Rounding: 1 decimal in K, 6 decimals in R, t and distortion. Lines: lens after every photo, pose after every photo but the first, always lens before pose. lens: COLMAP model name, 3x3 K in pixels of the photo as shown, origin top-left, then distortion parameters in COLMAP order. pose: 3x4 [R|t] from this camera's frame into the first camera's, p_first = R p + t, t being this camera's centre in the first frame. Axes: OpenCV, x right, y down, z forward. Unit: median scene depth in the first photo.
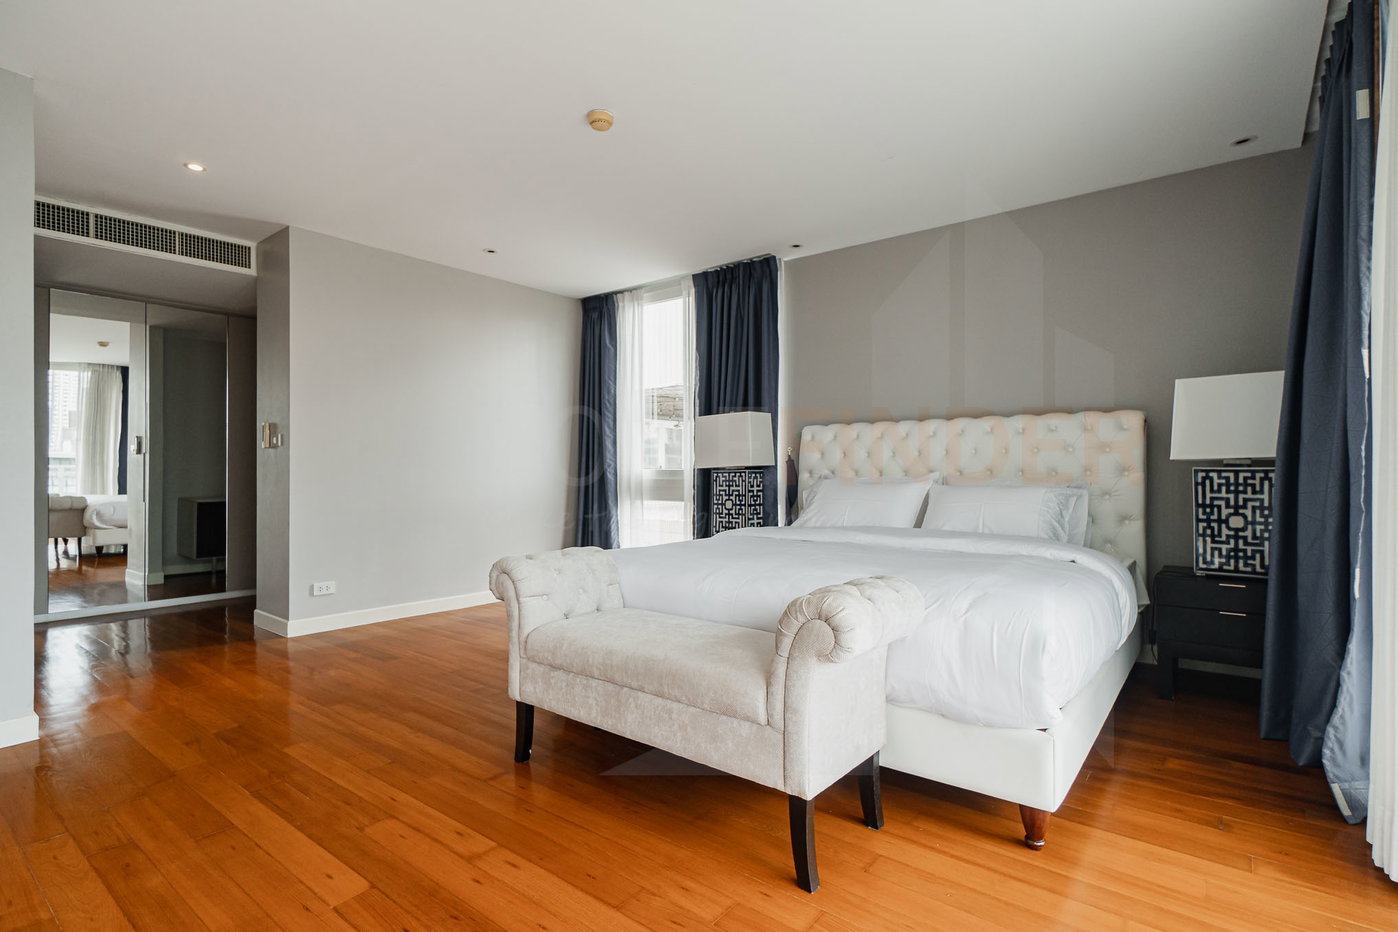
lens RADIAL K [[679.5, 0, 710.9], [0, 679.5, 505.2], [0, 0, 1]] dist [-0.026779, -0.000543]
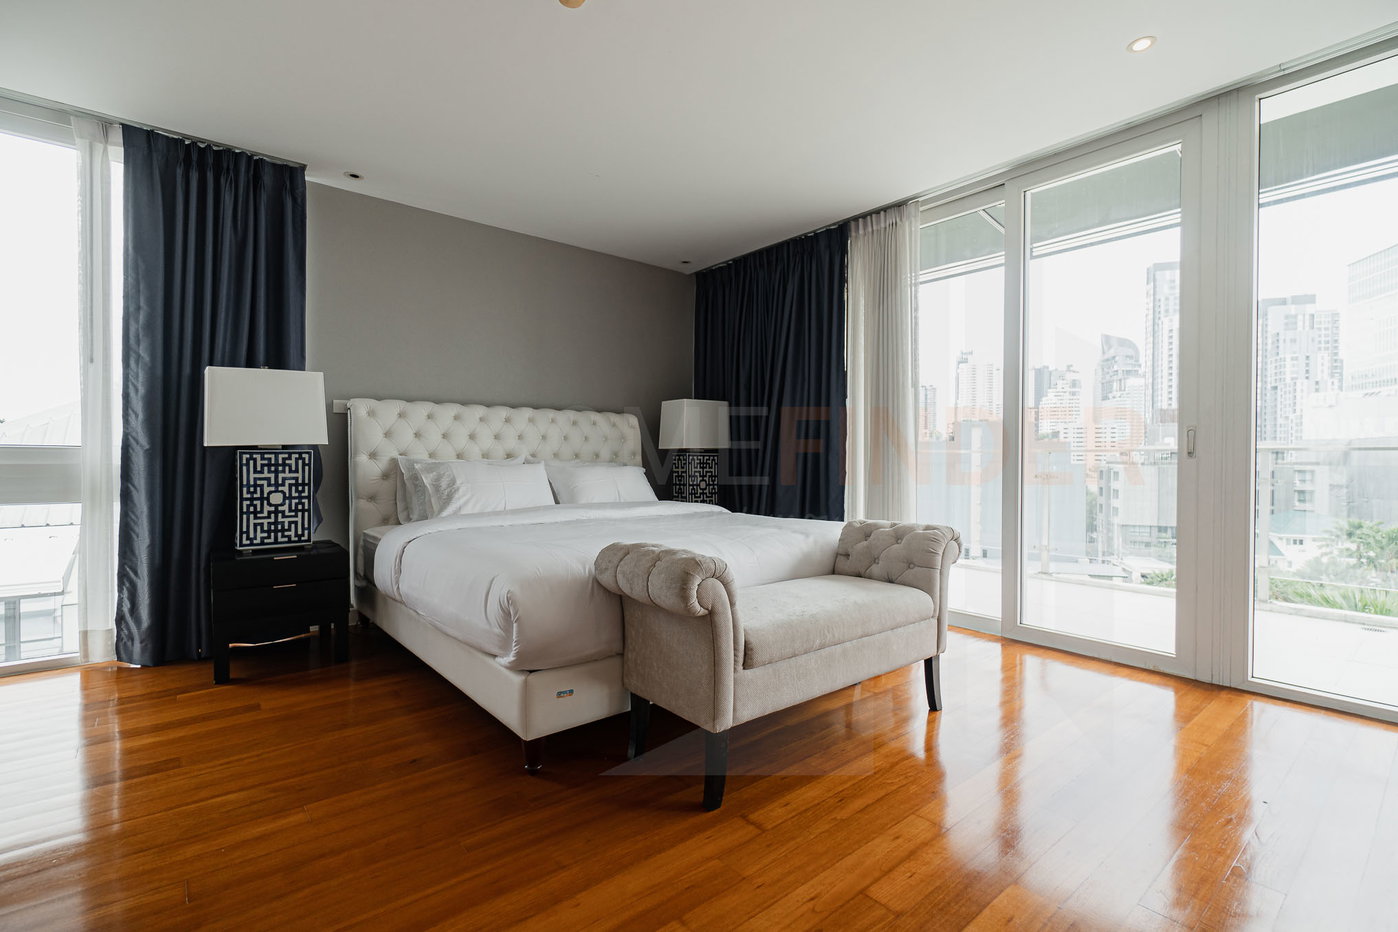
lens RADIAL K [[625.7, 0, 702.9], [0, 625.7, 462.7], [0, 0, 1]] dist [0.030713, -0.000055]
pose [[0.222737, -0.007231, 0.974852, -0.086664], [0.041110, 0.999153, -0.001981, -0.003119], [-0.974012, 0.040517, 0.222845, 0.069584]]
